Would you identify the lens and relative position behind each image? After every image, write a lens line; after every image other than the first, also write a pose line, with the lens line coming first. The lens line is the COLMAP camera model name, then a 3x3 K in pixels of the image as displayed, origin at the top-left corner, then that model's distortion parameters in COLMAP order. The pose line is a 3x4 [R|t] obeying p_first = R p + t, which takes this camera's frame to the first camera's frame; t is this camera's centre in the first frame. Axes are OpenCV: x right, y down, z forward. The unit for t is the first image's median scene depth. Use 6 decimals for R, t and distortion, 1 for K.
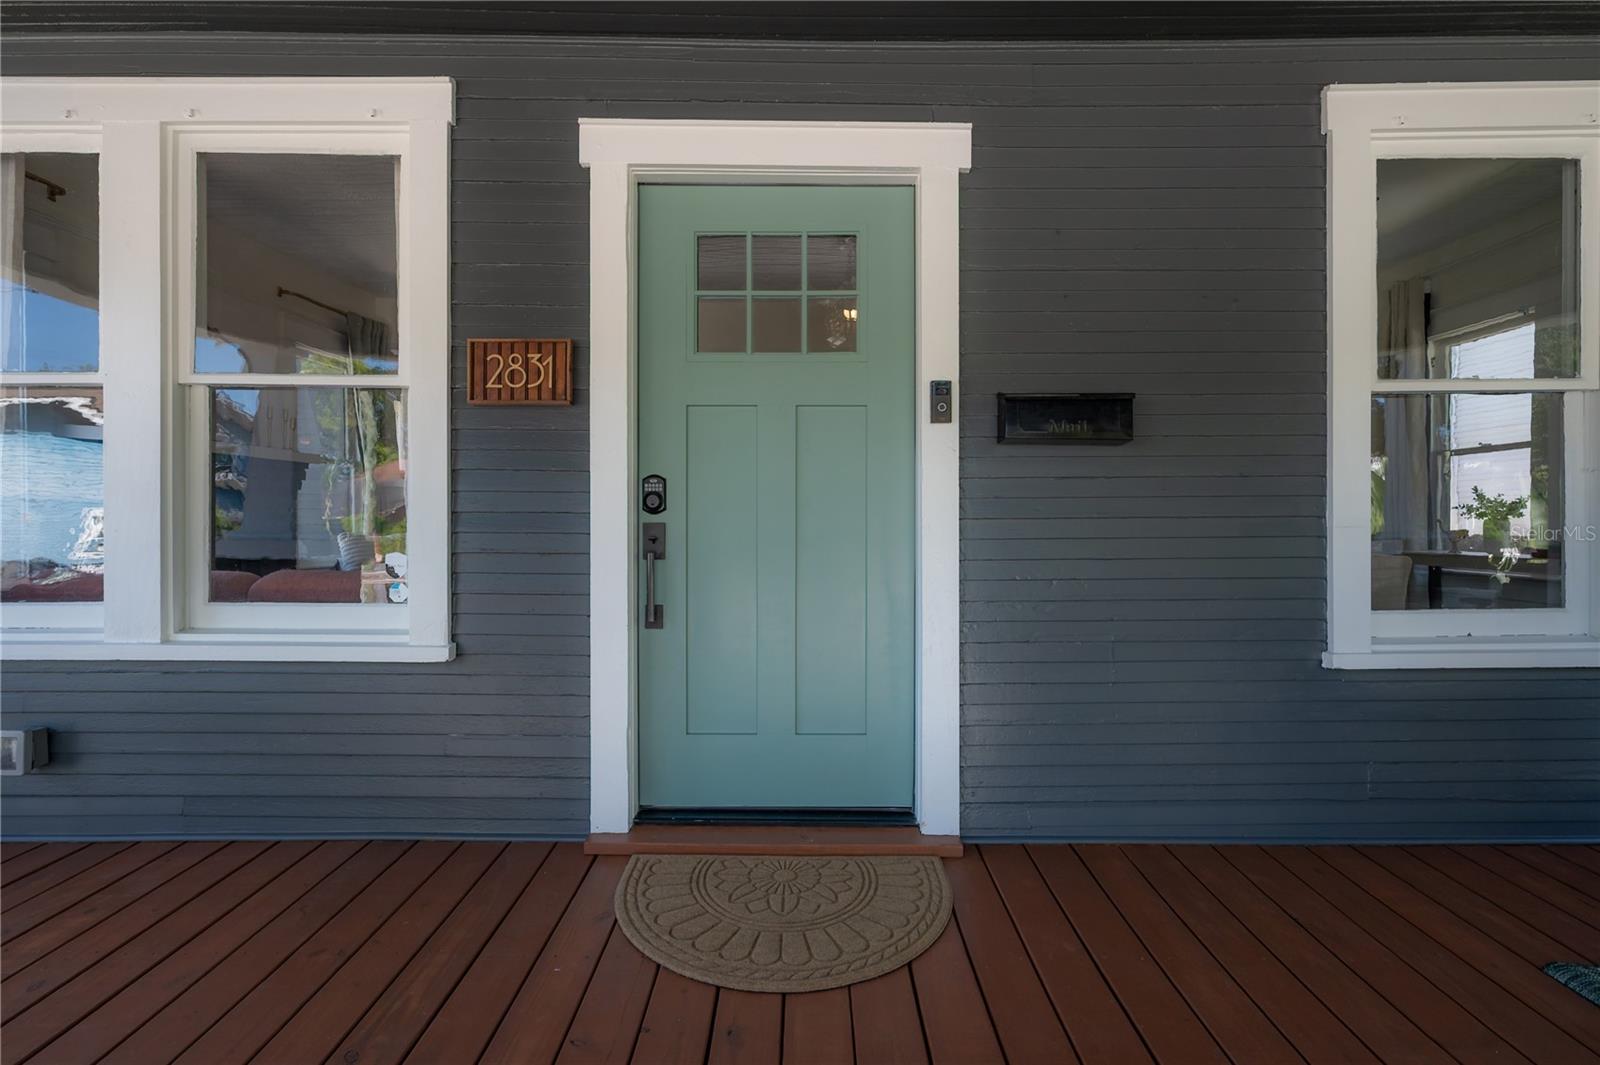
lens RADIAL K [[762.8, 0, 810.0], [0, 762.8, 497.2], [0, 0, 1]] dist [-0.002560, -0.000264]
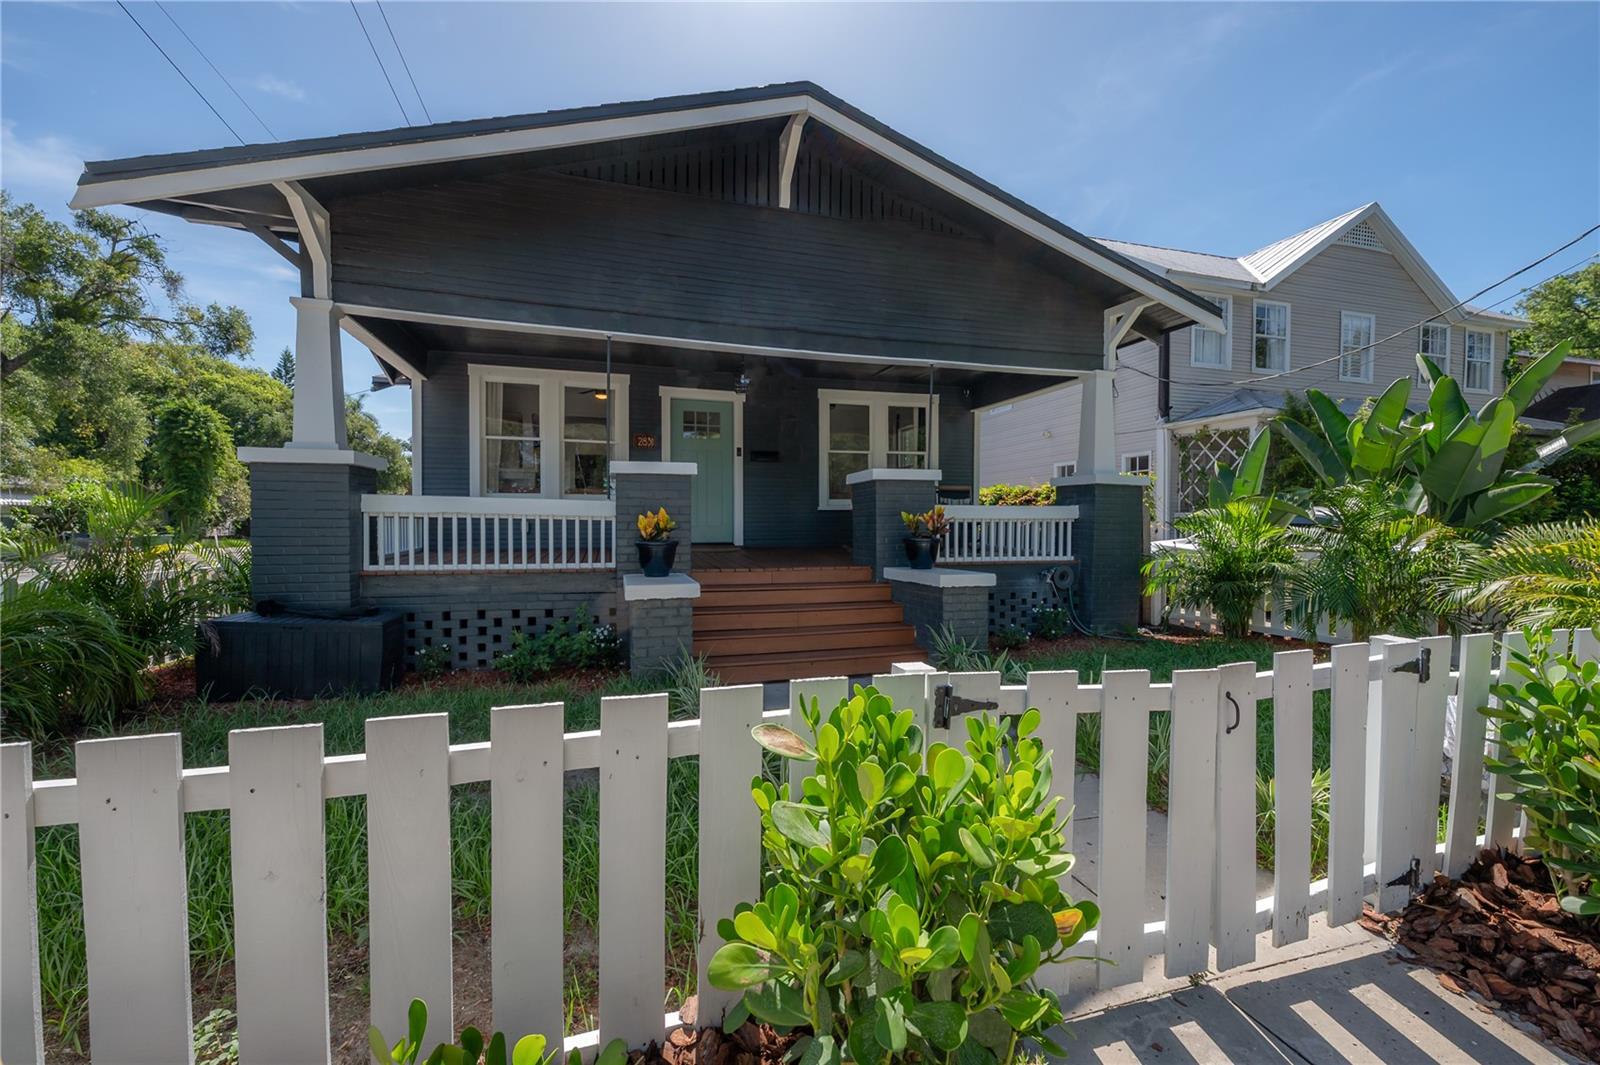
lens RADIAL K [[637.2, 0, 798.7], [0, 637.2, 527.8], [0, 0, 1]] dist [-0.005684, -0.000091]
pose [[0.965518, -0.003289, 0.260317, -0.478759], [-0.006233, 0.999341, 0.035746, 0.193459], [-0.260263, -0.036136, 0.964861, -2.796814]]
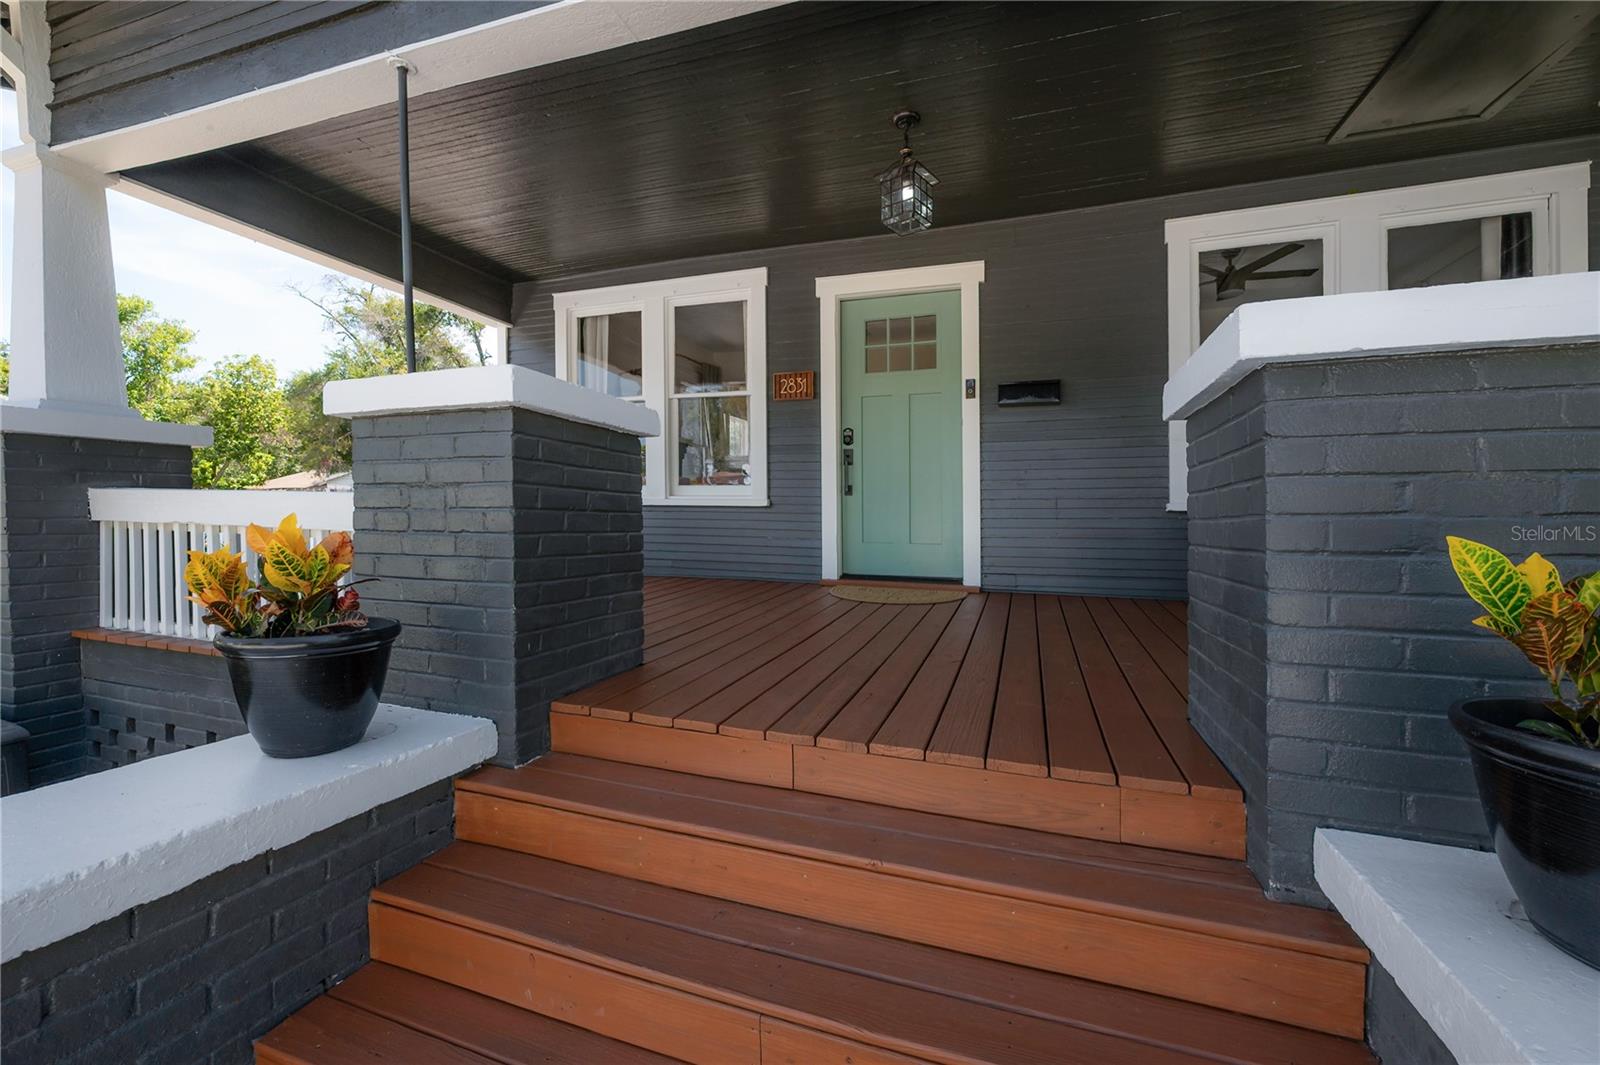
lens RADIAL K [[653.2, 0, 816.2], [0, 653.2, 535.4], [0, 0, 1]] dist [-0.000111, -0.000003]
pose [[0.948091, 0.015083, -0.317640, 0.346893], [0.002927, 0.998418, 0.056146, 0.188538], [0.317984, -0.054161, 0.946548, -0.945568]]
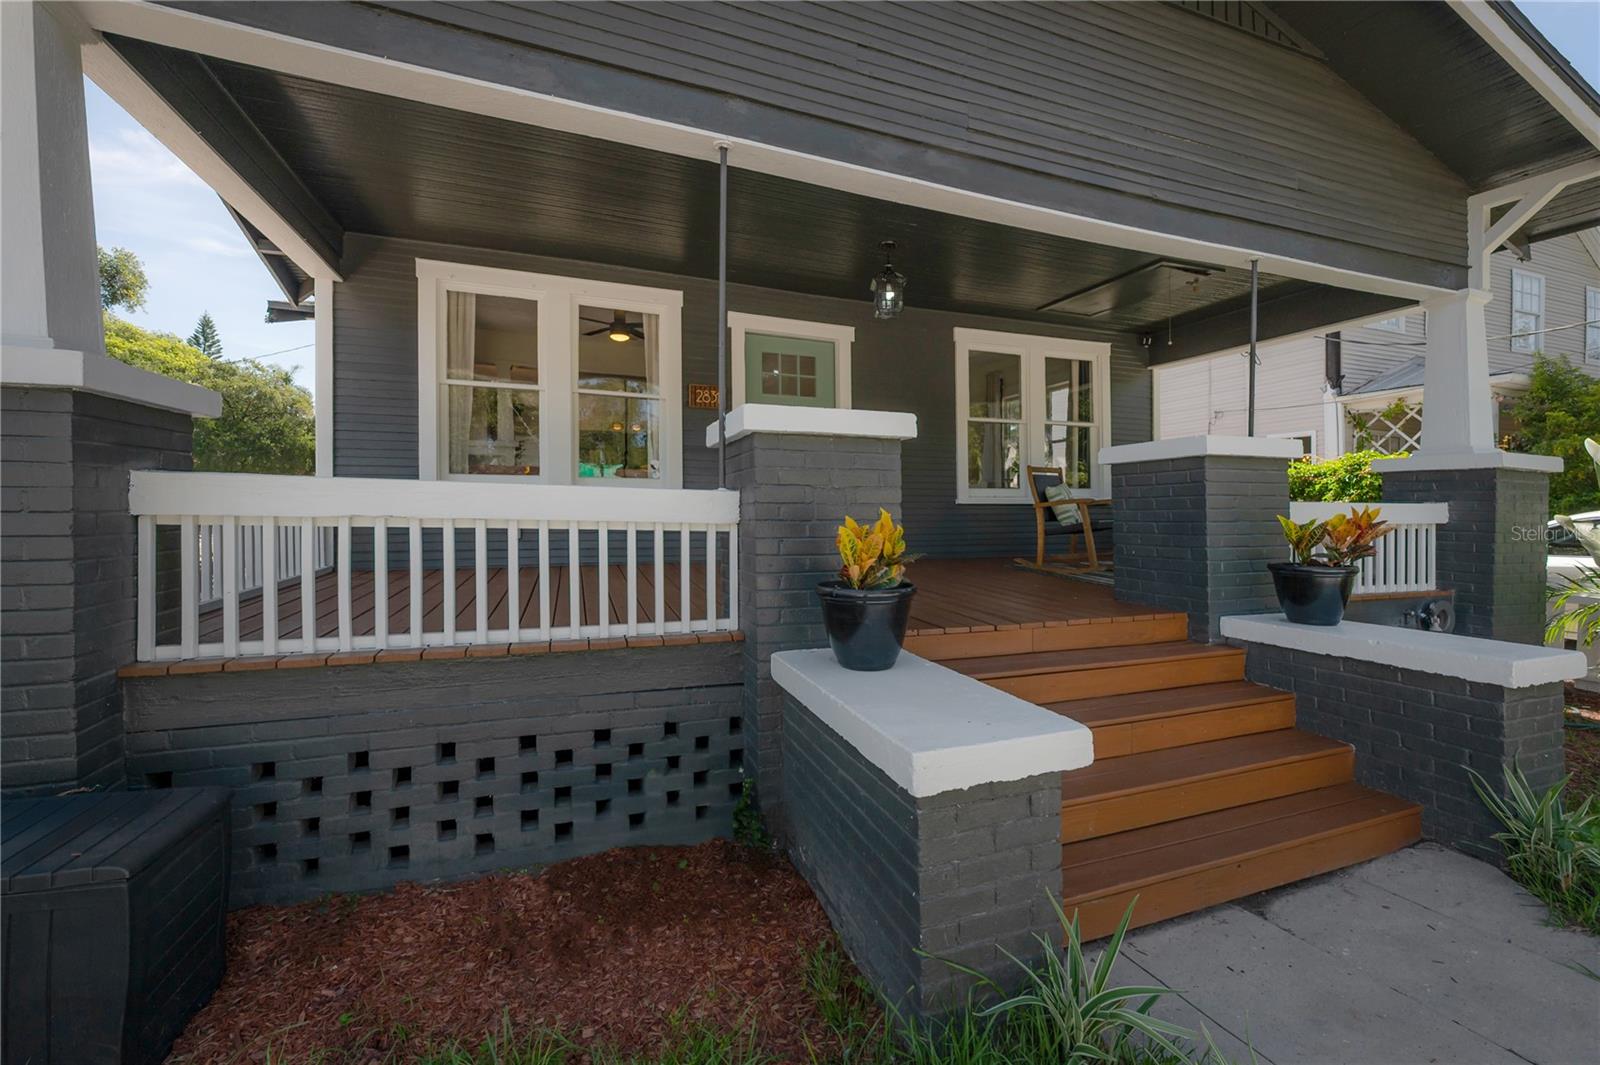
lens RADIAL K [[625.5, 0, 824.2], [0, 625.5, 522.9], [0, 0, 1]] dist [-0.004033, -0.000244]
pose [[0.936581, -0.004332, 0.350425, -0.785938], [-0.013696, 0.998707, 0.048949, 0.182147], [-0.350184, -0.050644, 0.935311, -1.344554]]
